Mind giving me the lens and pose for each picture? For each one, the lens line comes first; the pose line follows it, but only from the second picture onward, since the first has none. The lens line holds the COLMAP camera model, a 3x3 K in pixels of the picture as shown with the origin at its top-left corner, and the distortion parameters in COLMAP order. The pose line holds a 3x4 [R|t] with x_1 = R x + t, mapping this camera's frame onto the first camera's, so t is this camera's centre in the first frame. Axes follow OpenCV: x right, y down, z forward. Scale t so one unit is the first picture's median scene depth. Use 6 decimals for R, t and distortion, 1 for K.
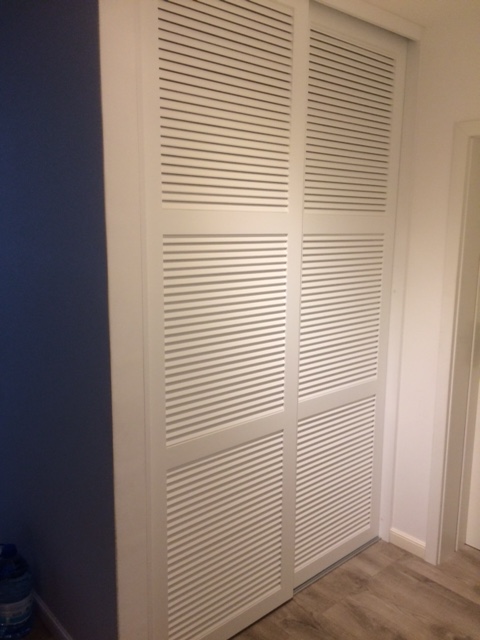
lens RADIAL K [[541.6, 0, 240.1], [0, 541.6, 320.8], [0, 0, 1]] dist [0.000543, -0.000035]
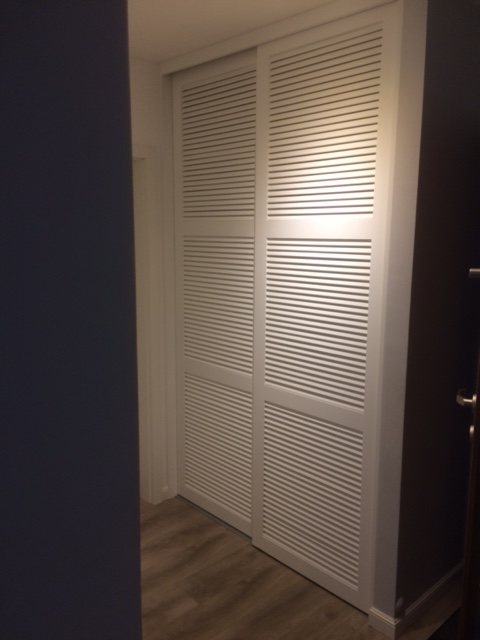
lens RADIAL K [[541.6, 0, 240.1], [0, 541.6, 319.4], [0, 0, 1]] dist [0.000543, -0.000035]
pose [[0.028286, 0.151437, -0.988062, 1.310257], [-0.182305, 0.972661, 0.143857, -0.139487], [0.982835, 0.176059, 0.055120, 0.869772]]
